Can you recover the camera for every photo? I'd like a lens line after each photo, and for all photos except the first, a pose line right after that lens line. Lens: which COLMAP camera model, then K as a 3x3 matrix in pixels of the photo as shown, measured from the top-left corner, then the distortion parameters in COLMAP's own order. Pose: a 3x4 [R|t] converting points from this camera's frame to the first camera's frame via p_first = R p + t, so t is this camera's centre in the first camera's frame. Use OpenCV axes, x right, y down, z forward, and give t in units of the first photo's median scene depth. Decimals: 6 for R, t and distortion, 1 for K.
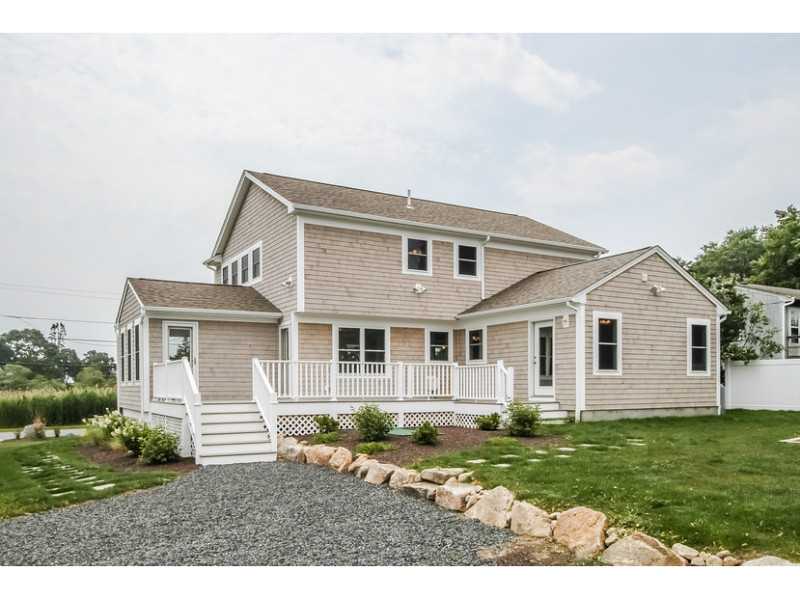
lens RADIAL K [[731.6, 0, 400.0], [0, 731.6, 299.5], [0, 0, 1]] dist [-0.005994, -0.003268]
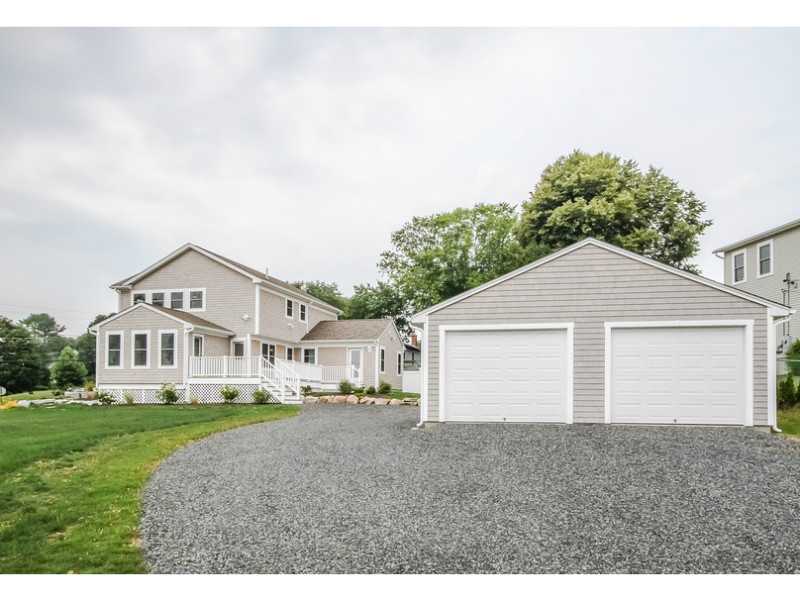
lens RADIAL K [[731.6, 0, 400.0], [0, 731.6, 300.0], [0, 0, 1]] dist [-0.005994, -0.003268]
pose [[0.688140, 0.110976, 0.717041, -1.160856], [-0.110283, 0.992750, -0.047809, -0.021497], [-0.717147, -0.046178, 0.695390, -0.563781]]
